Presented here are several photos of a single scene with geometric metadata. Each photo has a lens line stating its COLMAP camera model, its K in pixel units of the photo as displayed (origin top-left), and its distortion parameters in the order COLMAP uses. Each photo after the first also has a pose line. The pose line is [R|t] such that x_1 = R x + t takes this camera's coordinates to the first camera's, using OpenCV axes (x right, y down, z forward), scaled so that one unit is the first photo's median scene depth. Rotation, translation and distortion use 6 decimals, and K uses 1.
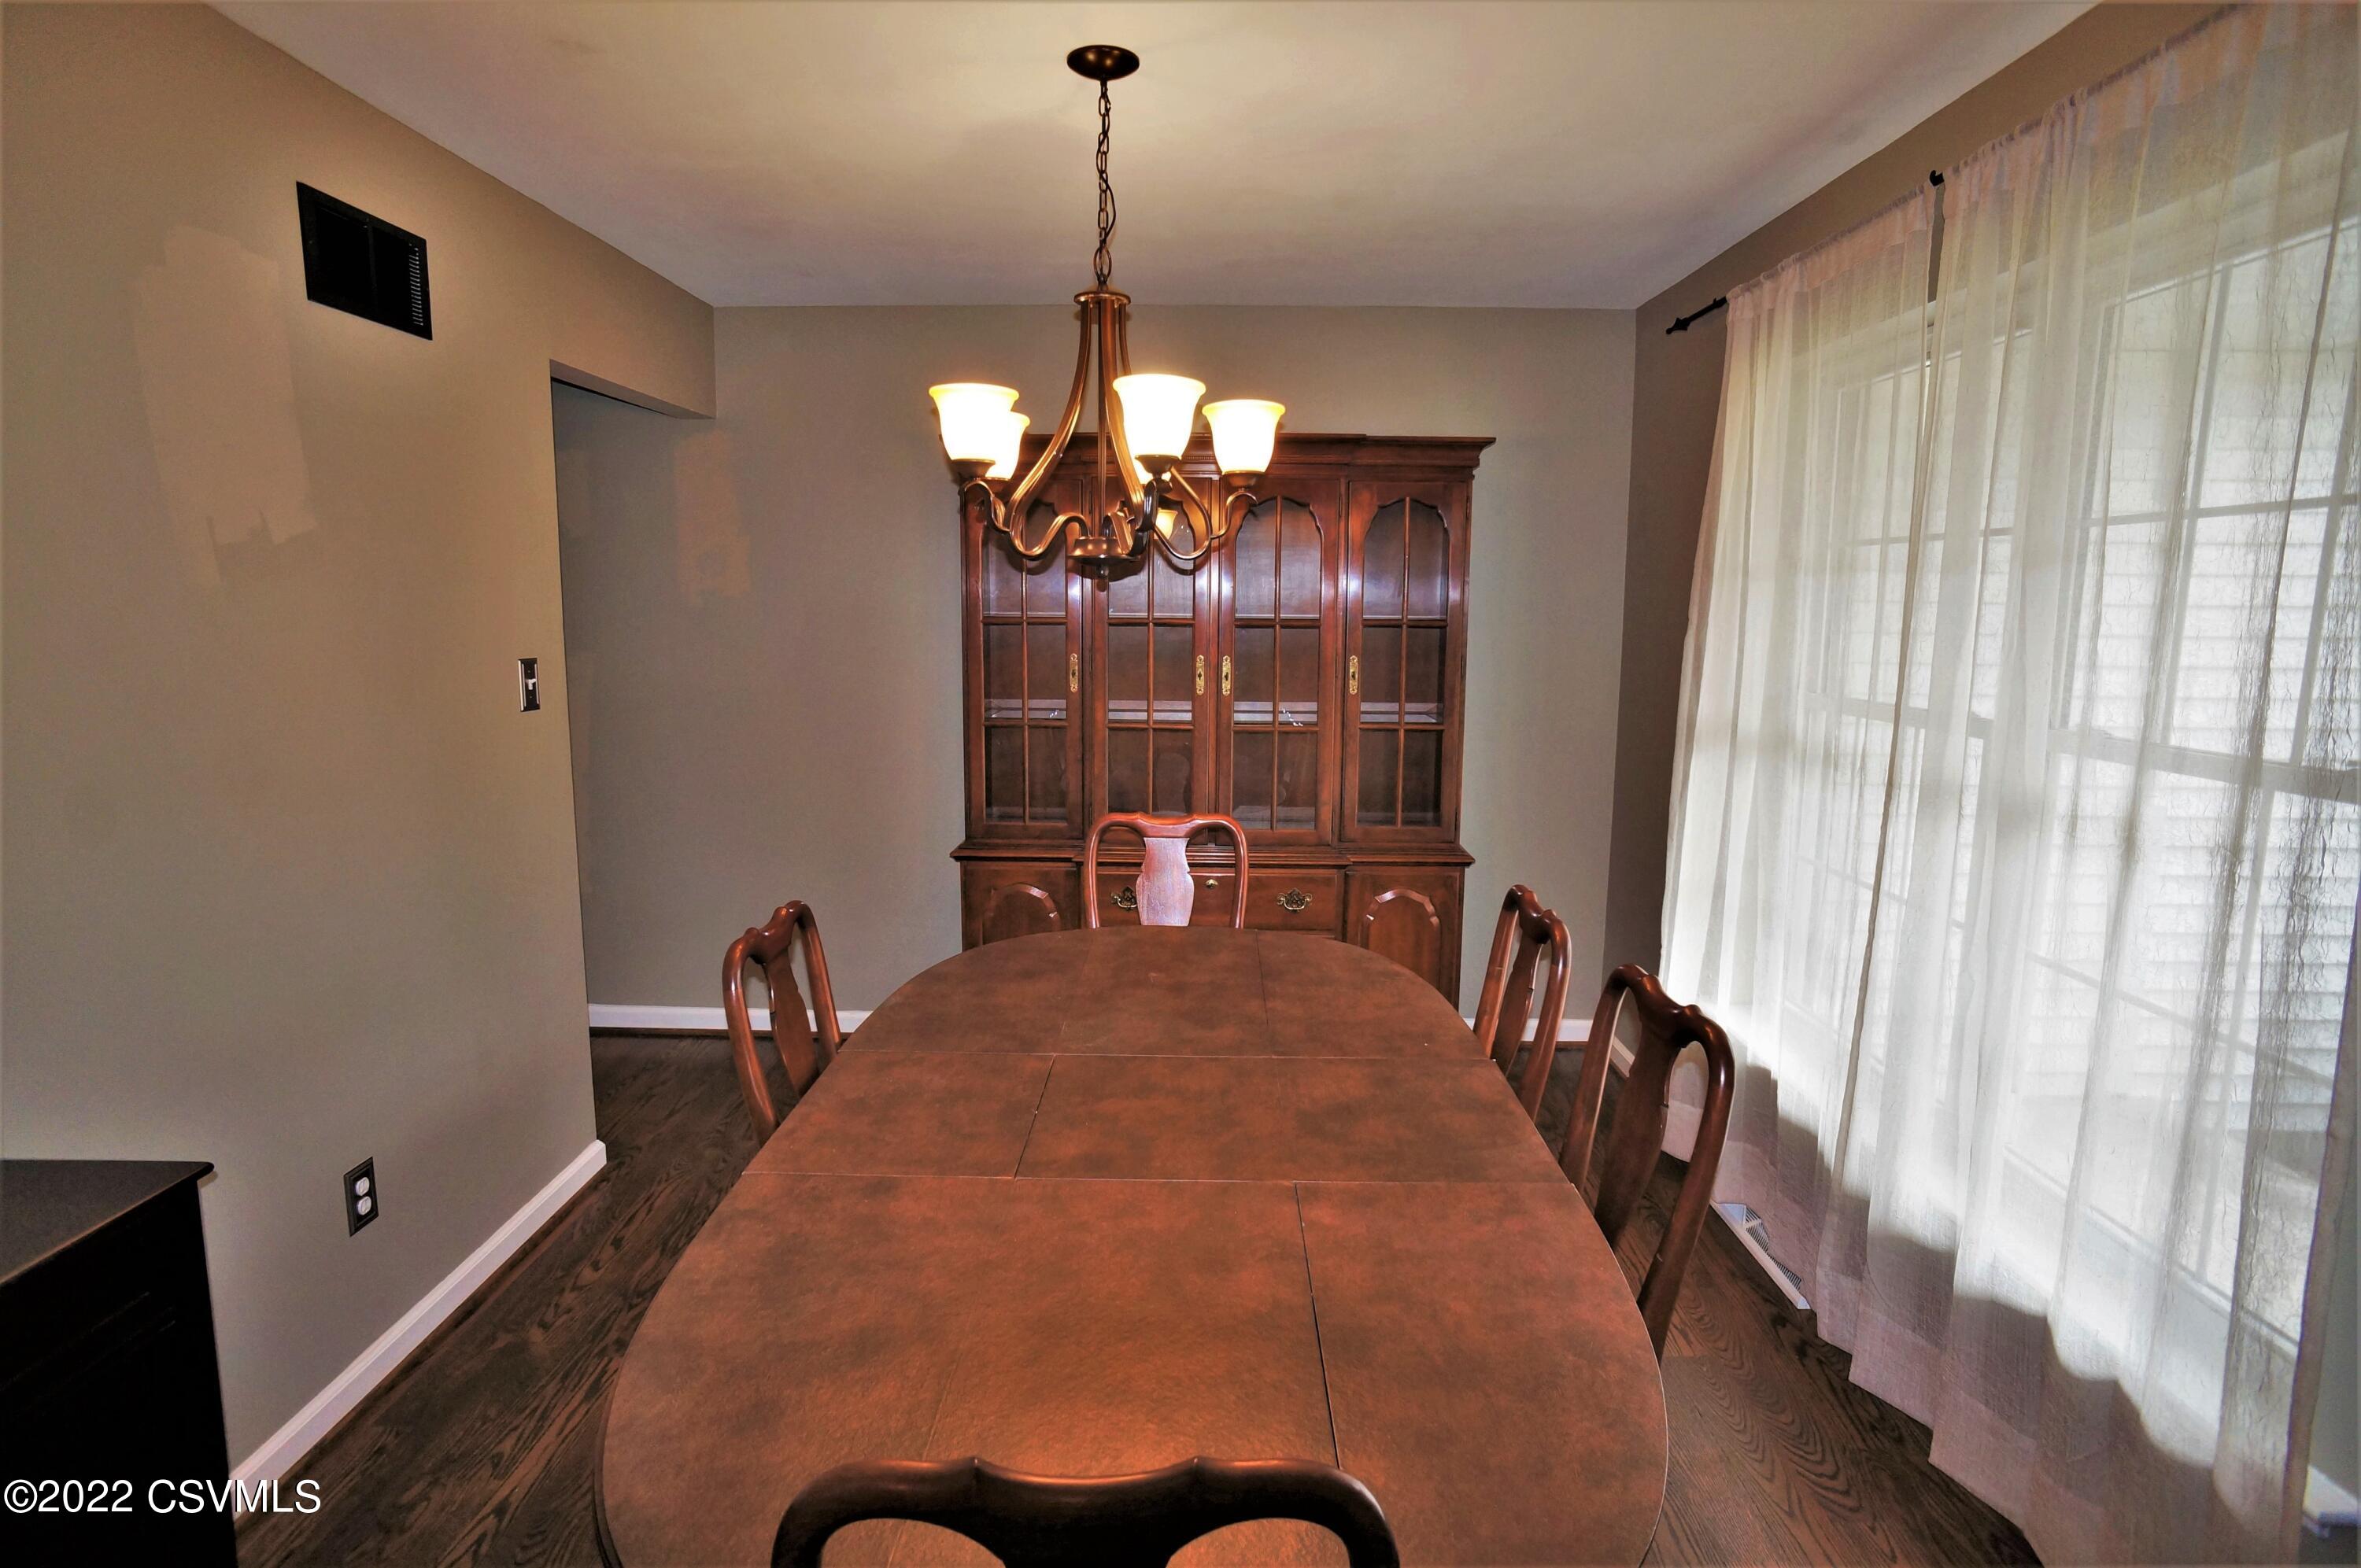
lens RADIAL K [[1240.3, 0, 1184.3], [0, 1240.3, 776.5], [0, 0, 1]] dist [-0.079015, 0.051771]
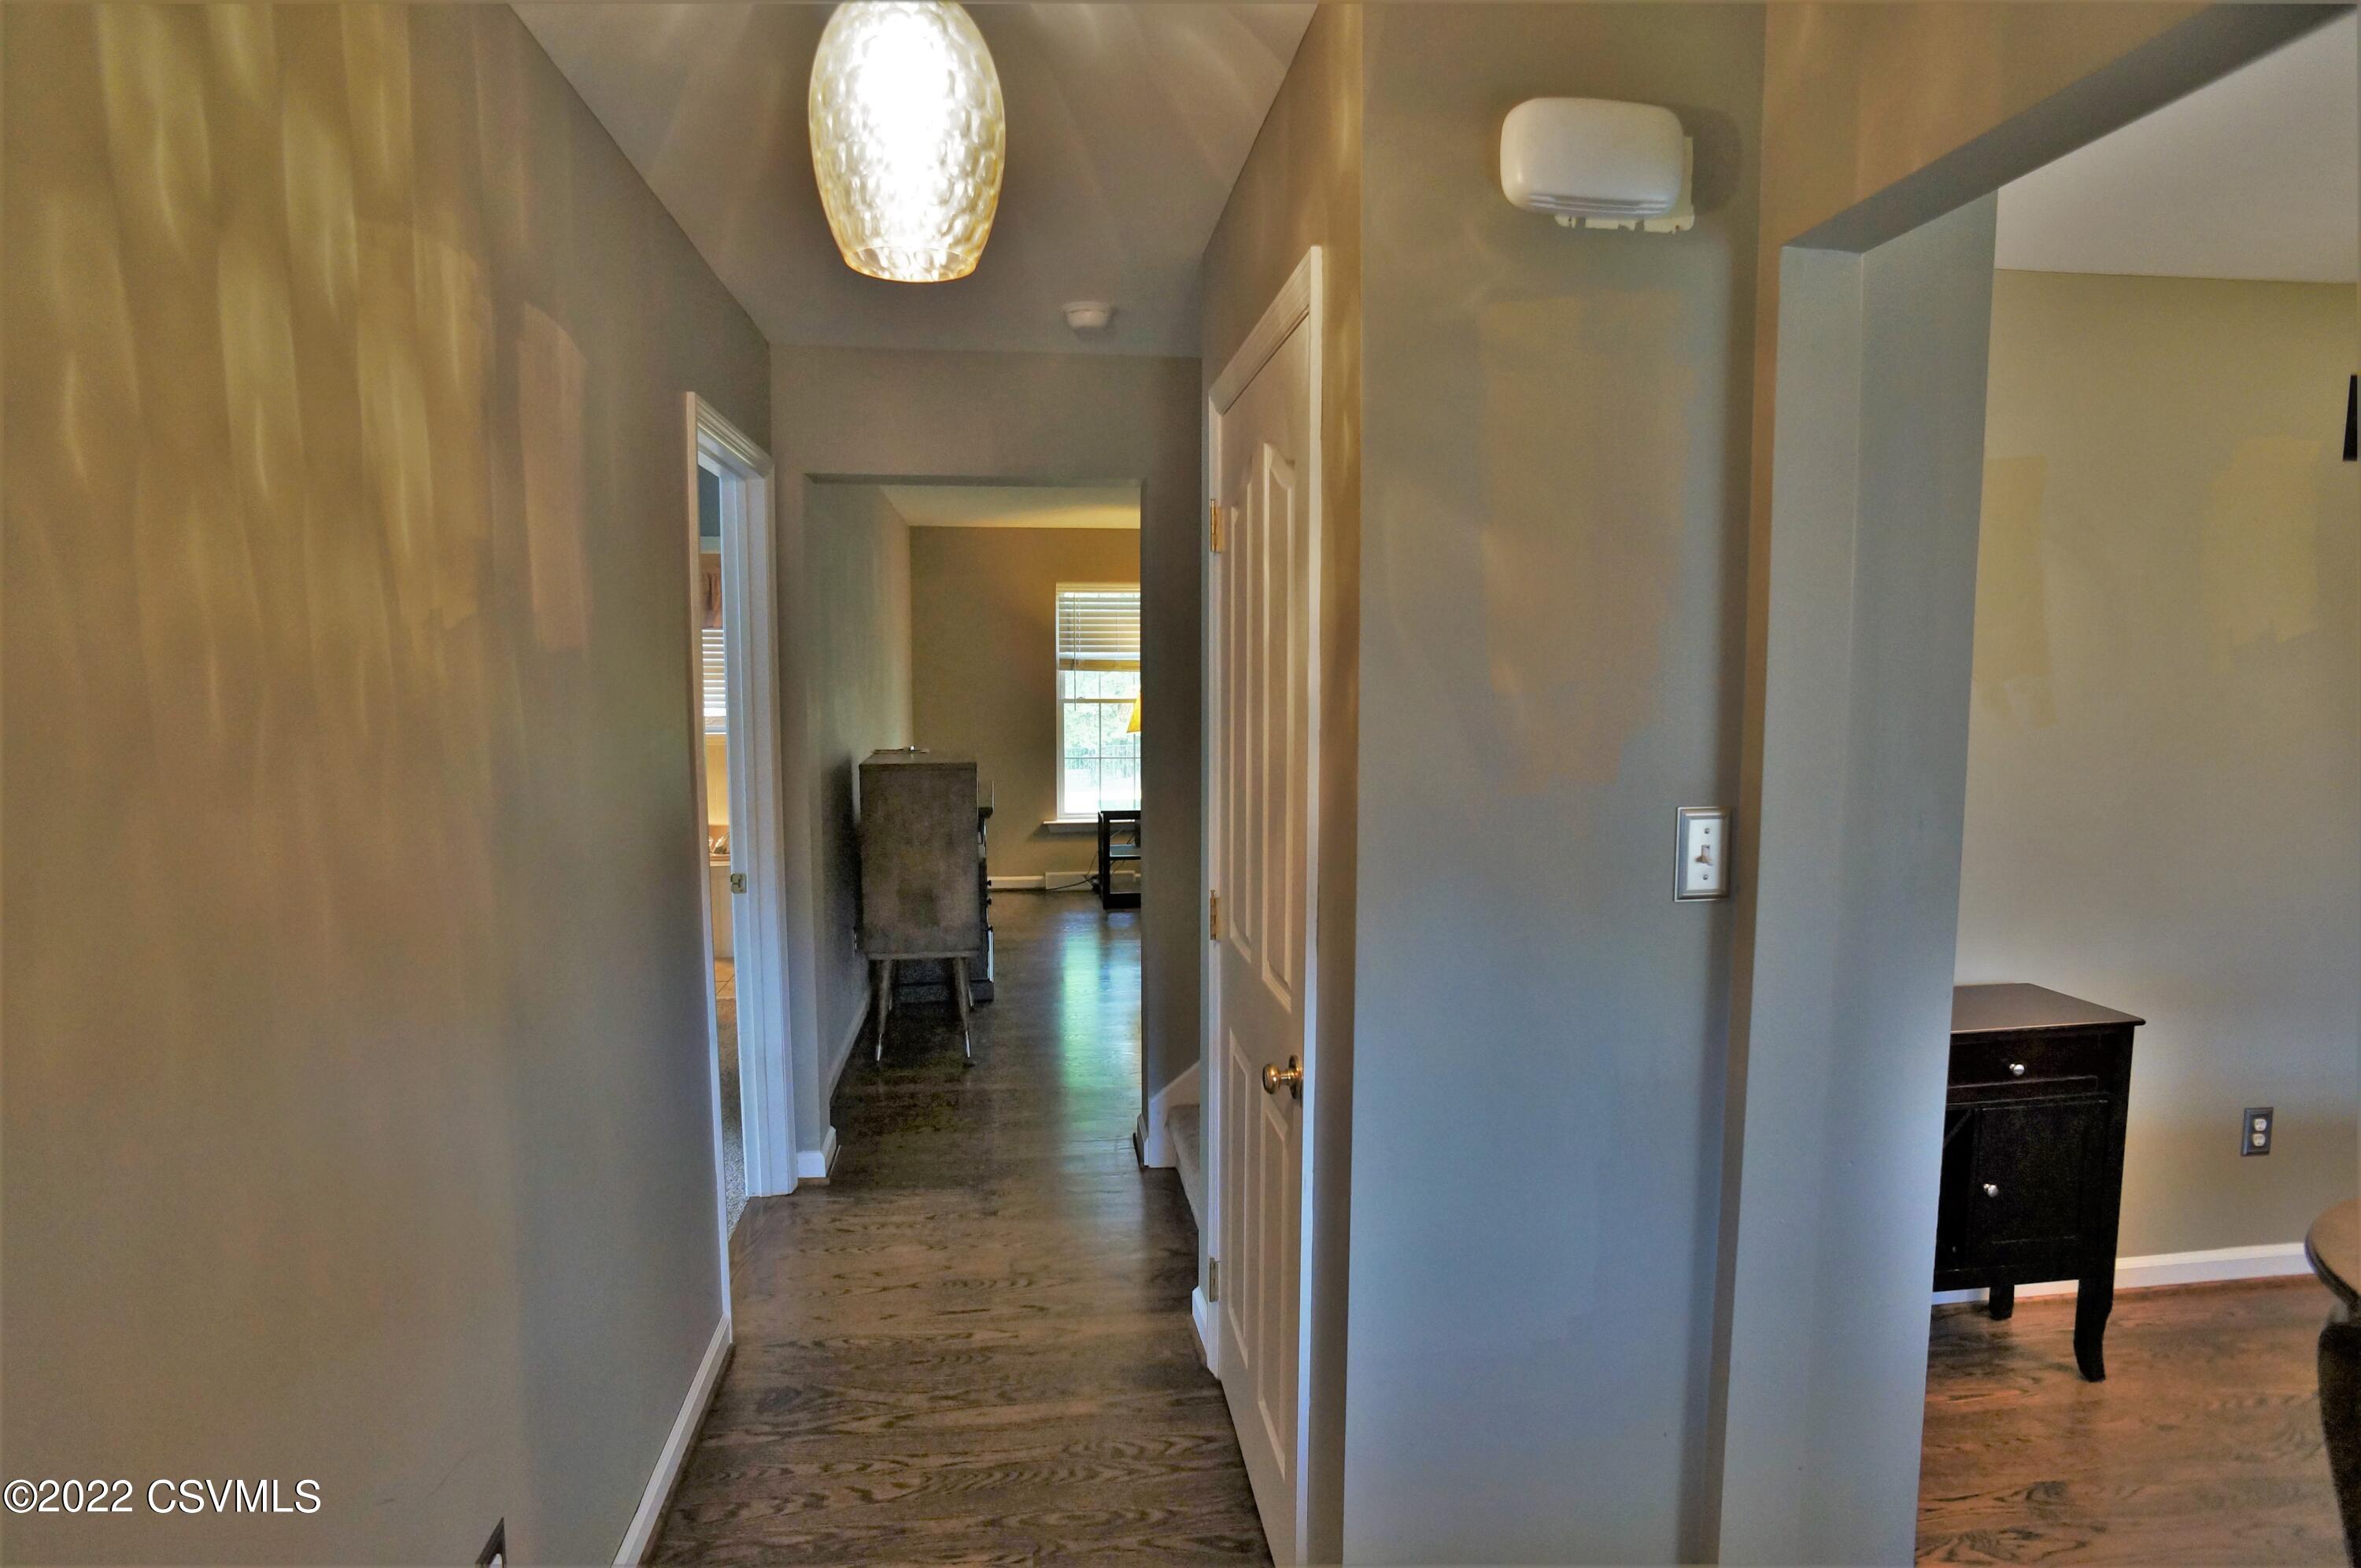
lens RADIAL K [[1240.3, 0, 1184.3], [0, 1240.3, 776.5], [0, 0, 1]] dist [-0.079015, 0.051771]
pose [[0.146854, 0.079404, -0.985966, 0.668850], [-0.150098, 0.987019, 0.057132, 0.106729], [0.977704, 0.139601, 0.156866, -0.663880]]
